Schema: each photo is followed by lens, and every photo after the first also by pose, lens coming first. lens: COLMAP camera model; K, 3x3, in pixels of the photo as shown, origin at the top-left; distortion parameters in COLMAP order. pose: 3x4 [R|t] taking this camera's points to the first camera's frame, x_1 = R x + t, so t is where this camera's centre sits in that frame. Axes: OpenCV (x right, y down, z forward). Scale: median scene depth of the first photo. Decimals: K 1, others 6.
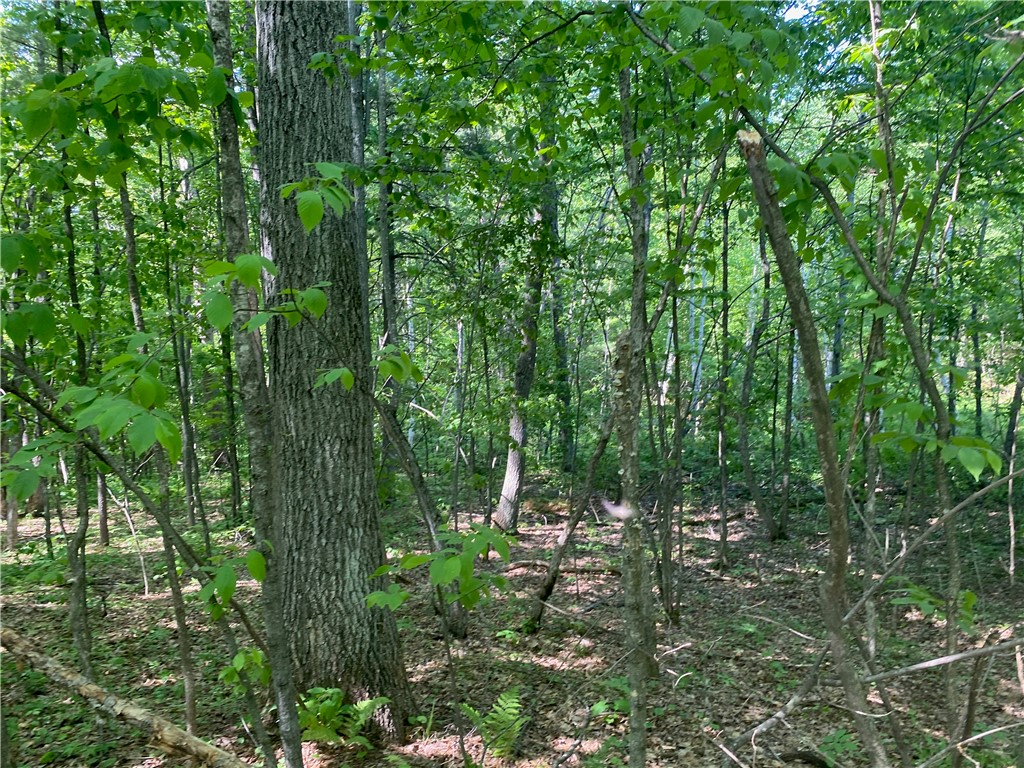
lens RADIAL K [[777.9, 0, 511.5], [0, 777.9, 384.8], [0, 0, 1]] dist [0.009544, -0.005132]
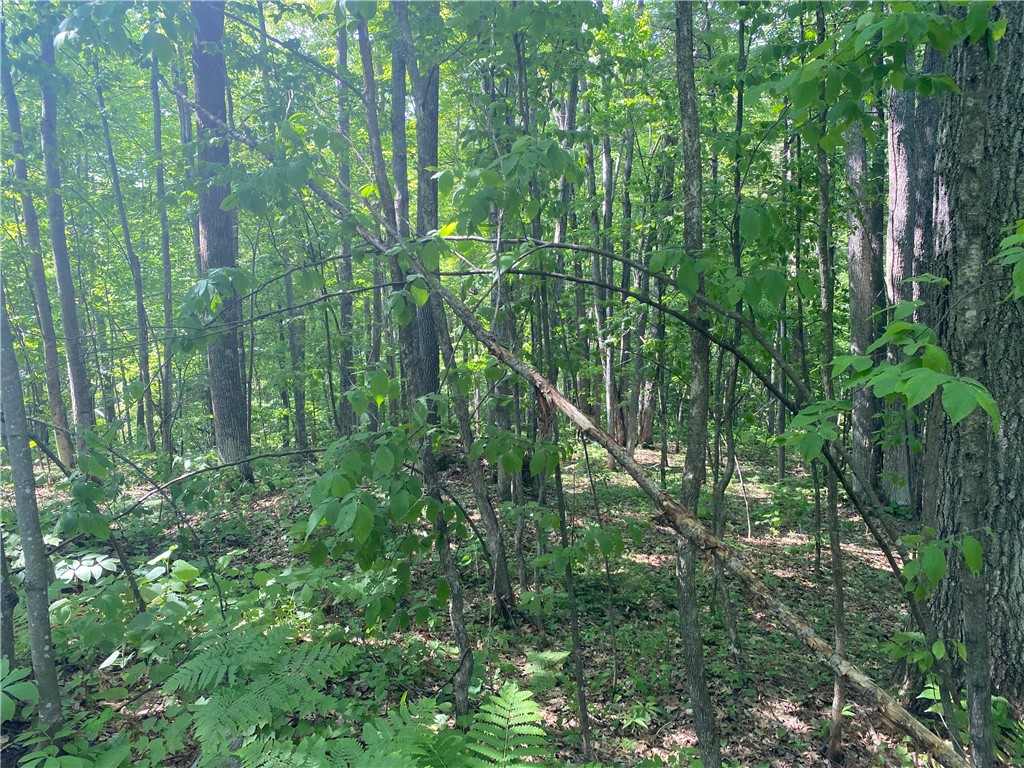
lens RADIAL K [[777.9, 0, 511.5], [0, 777.9, 383.0], [0, 0, 1]] dist [0.009544, -0.005132]
pose [[0.768524, 0.079889, -0.634814, -0.107359], [-0.043282, 0.996393, 0.072995, -0.006093], [0.638355, -0.028622, 0.769210, -0.023679]]
